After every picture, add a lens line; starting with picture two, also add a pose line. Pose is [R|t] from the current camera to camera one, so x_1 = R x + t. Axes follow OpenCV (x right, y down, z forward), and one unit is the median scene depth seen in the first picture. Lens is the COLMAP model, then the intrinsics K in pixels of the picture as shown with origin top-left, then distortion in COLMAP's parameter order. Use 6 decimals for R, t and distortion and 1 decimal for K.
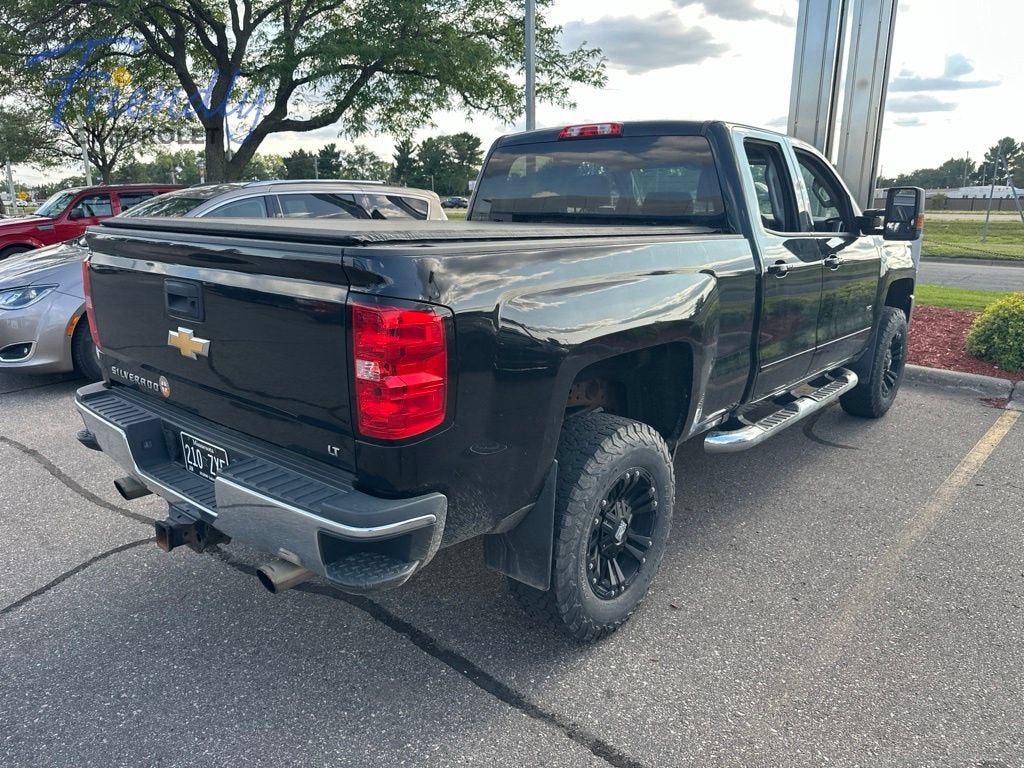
lens RADIAL K [[709.9, 0, 512.0], [0, 709.9, 384.0], [0, 0, 1]] dist [0.017306, -0.006730]
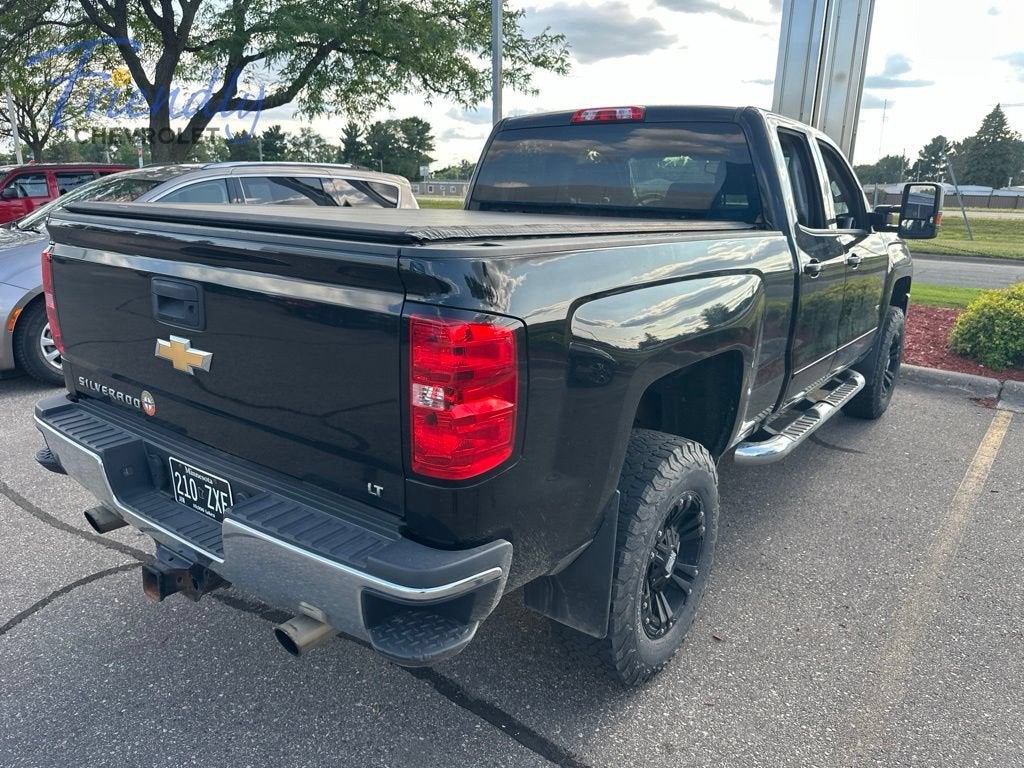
lens RADIAL K [[714.1, 0, 512.8], [0, 714.1, 384.7], [0, 0, 1]] dist [0.003667, 0.003425]
pose [[0.997642, -0.000303, 0.068639, -0.089413], [-0.000811, 0.999868, 0.016197, -0.026057], [-0.068635, -0.016215, 0.997510, 0.095534]]
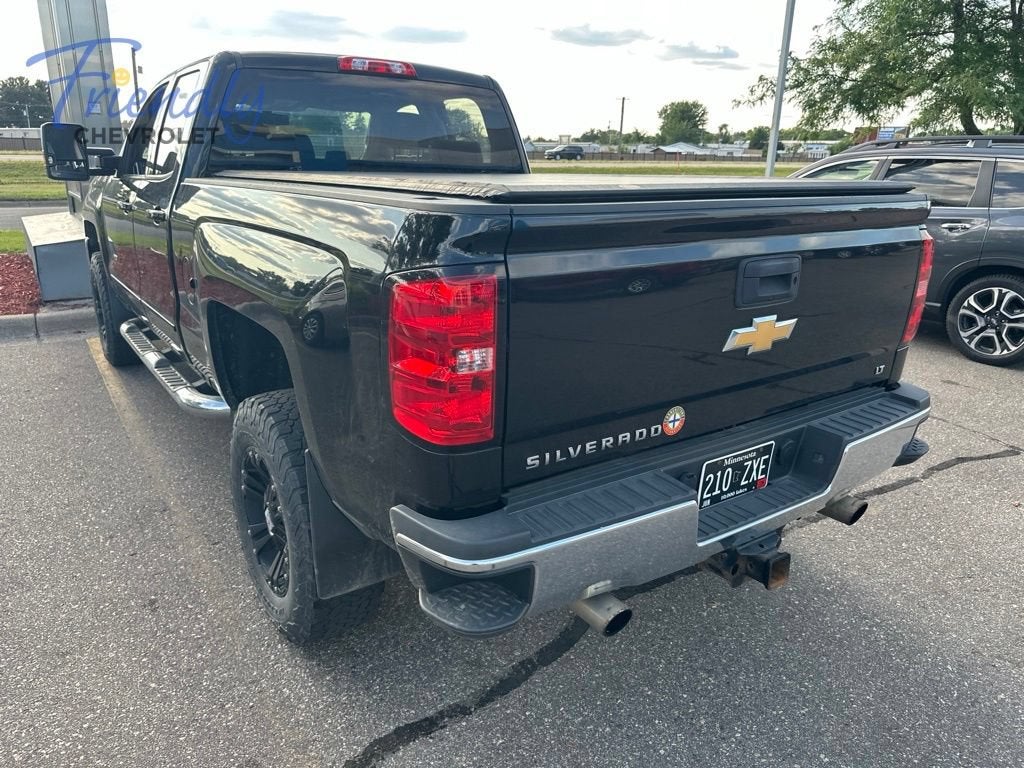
lens RADIAL K [[726.1, 0, 505.6], [0, 726.1, 380.8], [0, 0, 1]] dist [0.003604, -0.008048]
pose [[0.270488, -0.290875, 0.917730, -0.938719], [0.223586, 0.946180, 0.233994, -0.191012], [-0.936400, 0.141899, 0.320966, 0.727373]]
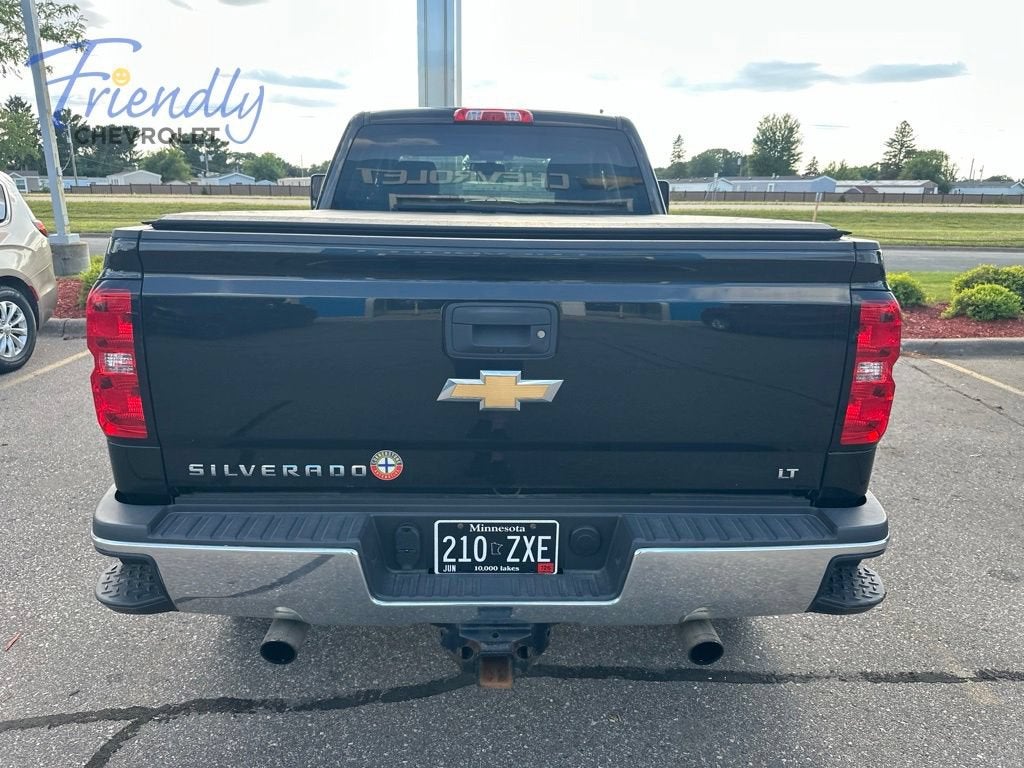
lens RADIAL K [[690.3, 0, 512.0], [0, 690.3, 384.0], [0, 0, 1]] dist [0.210902, -0.409308]
pose [[0.748498, -0.166720, 0.641837, -0.641001], [0.154624, 0.985080, 0.075559, -0.082408], [-0.644858, 0.042688, 0.763110, 0.328799]]
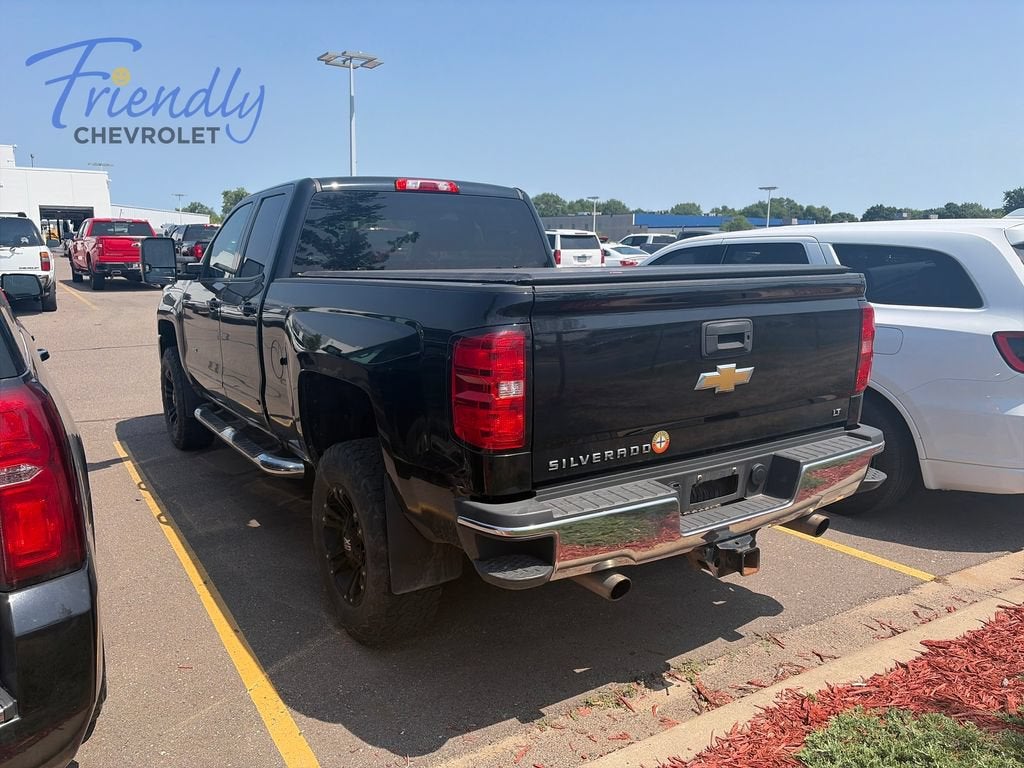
lens RADIAL K [[761.4, 0, 516.2], [0, 761.4, 382.3], [0, 0, 1]] dist [0.008579, -0.004670]
pose [[0.301552, -0.171452, 0.937908, -1.175850], [0.247153, 0.964131, 0.096783, -0.173527], [-0.920859, 0.202622, 0.333110, 0.651034]]
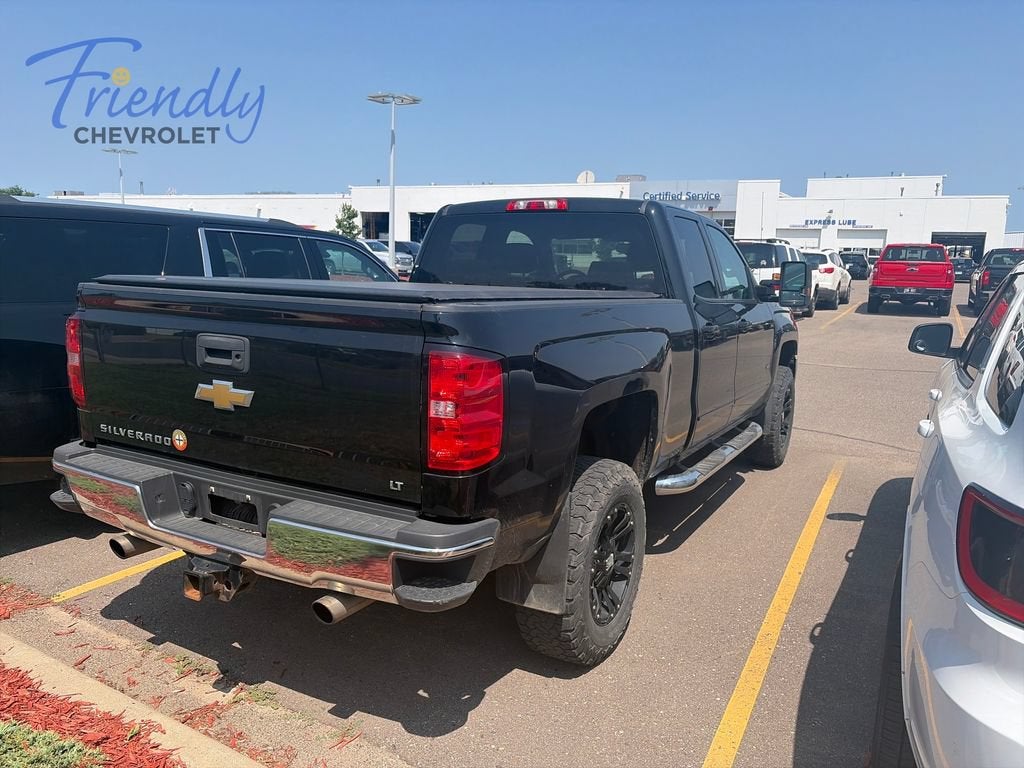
lens RADIAL K [[761.4, 0, 516.2], [0, 761.4, 382.3], [0, 0, 1]] dist [0.008579, -0.004670]
pose [[0.980605, -0.010929, 0.195690, -0.180852], [0.030475, 0.994803, -0.097149, 0.033164], [-0.193612, 0.101229, 0.975842, -0.129909]]
